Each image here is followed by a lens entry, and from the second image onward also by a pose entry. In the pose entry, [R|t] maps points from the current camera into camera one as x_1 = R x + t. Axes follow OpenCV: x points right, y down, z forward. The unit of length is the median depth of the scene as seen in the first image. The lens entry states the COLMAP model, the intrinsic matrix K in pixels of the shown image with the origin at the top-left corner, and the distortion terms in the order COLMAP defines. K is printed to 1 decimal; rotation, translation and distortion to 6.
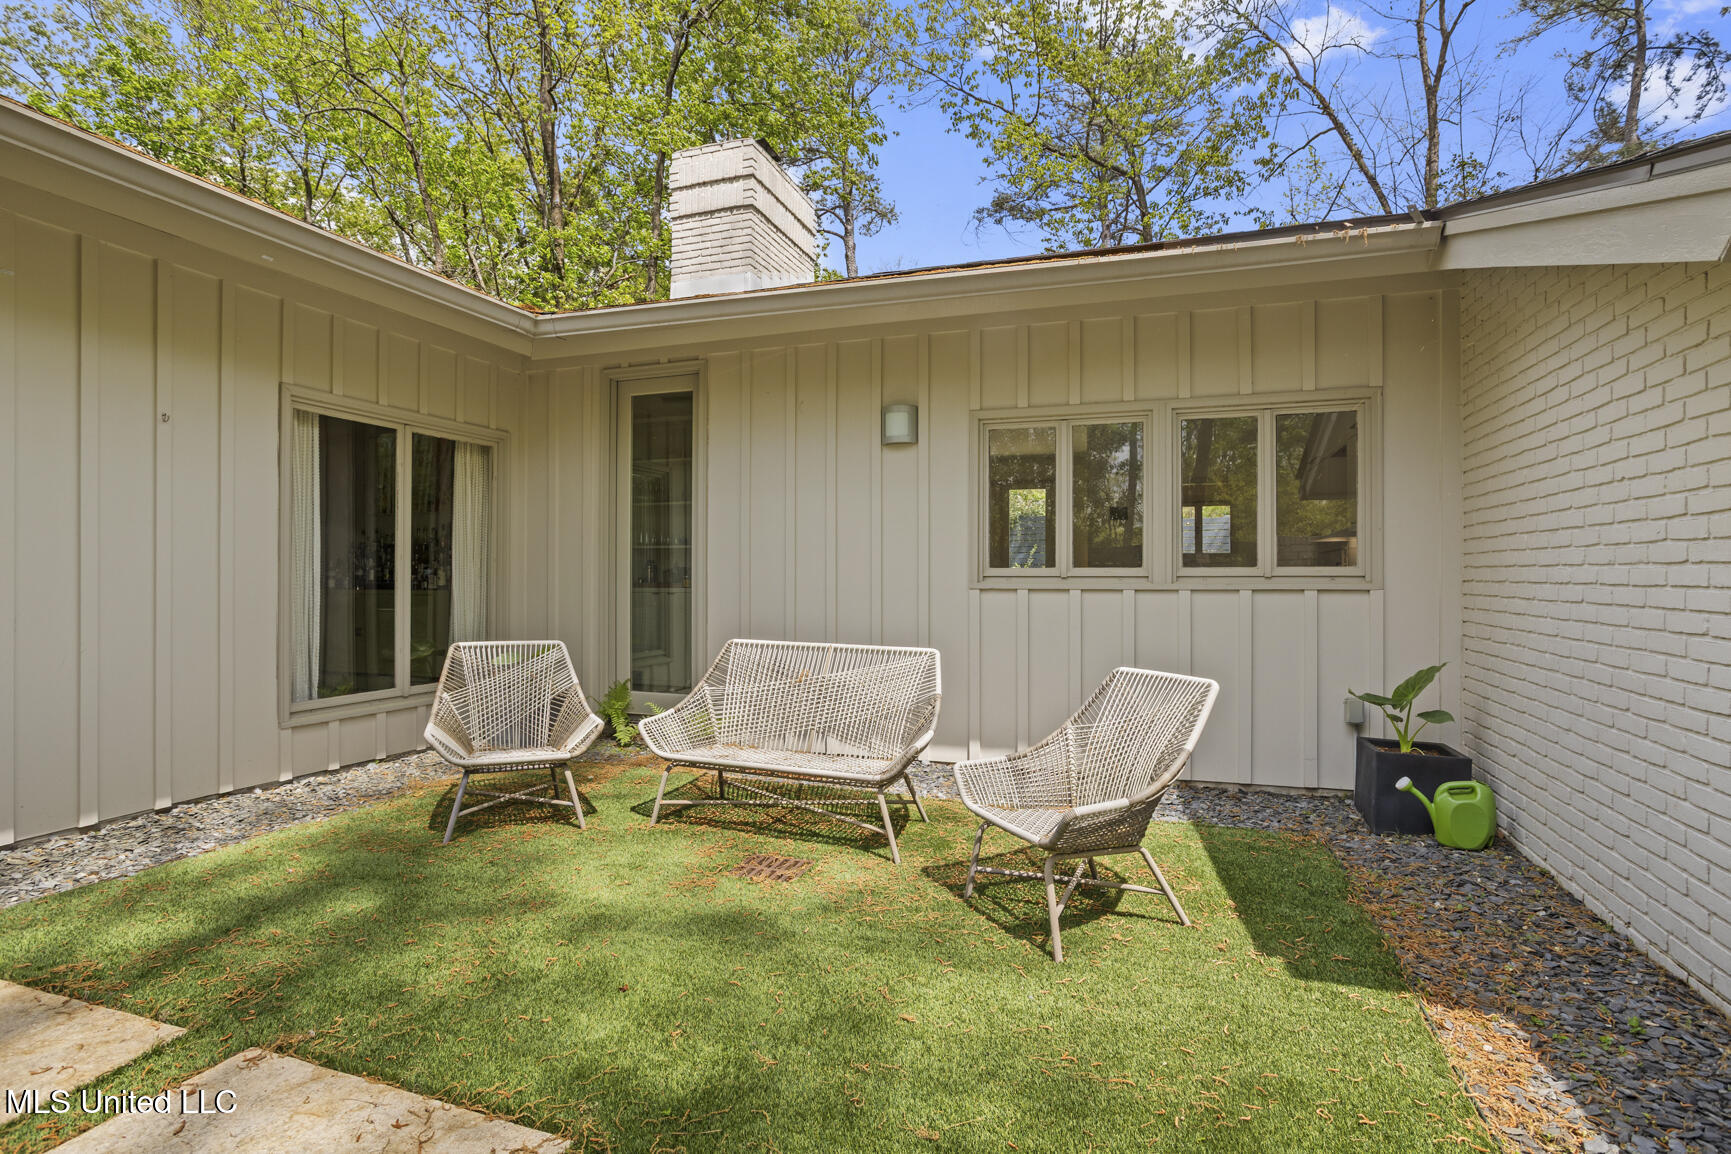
lens RADIAL K [[840.6, 0, 871.6], [0, 840.6, 576.5], [0, 0, 1]] dist [-0.011001, 0.009302]
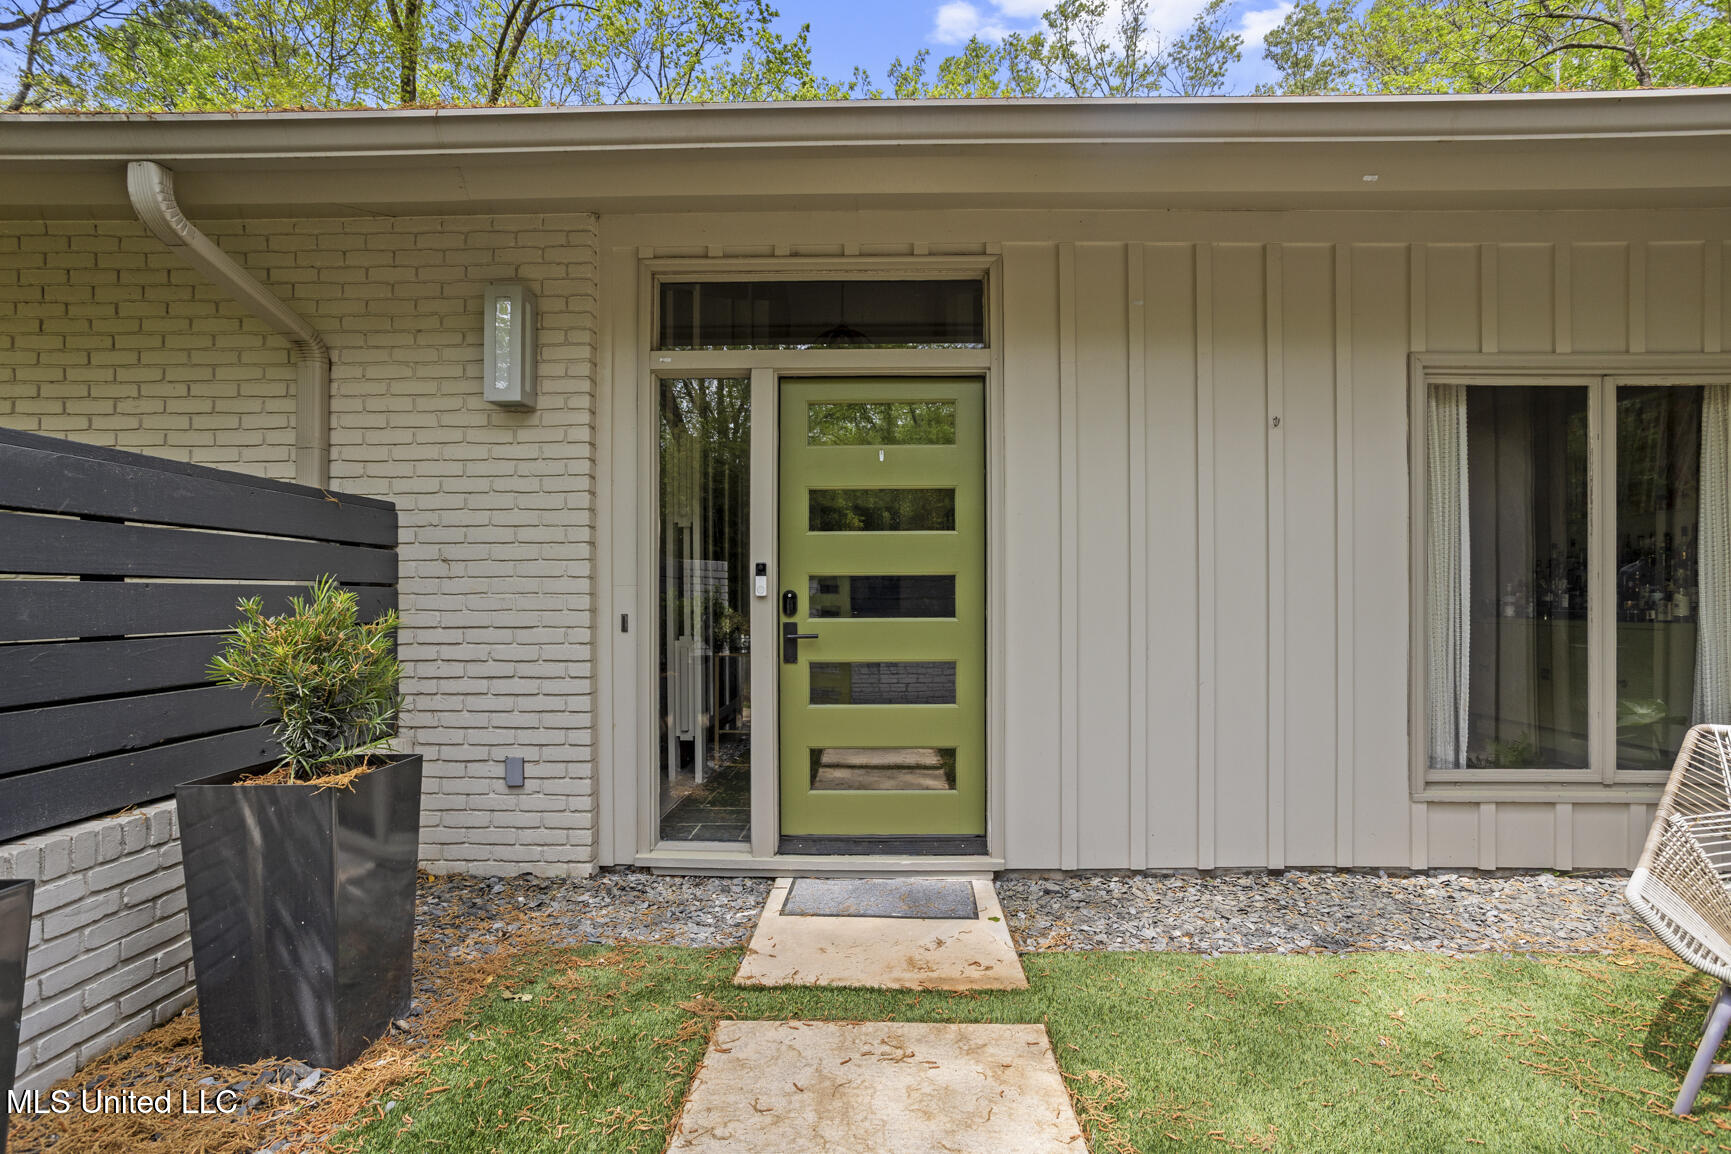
lens RADIAL K [[840.6, 0, 849.4], [0, 840.6, 604.1], [0, 0, 1]] dist [-0.011001, 0.009302]
pose [[0.307992, -0.004752, -0.951377, -0.124740], [0.004593, 0.999983, -0.003508, 0.000574], [0.951378, -0.003289, 0.308008, 0.258656]]
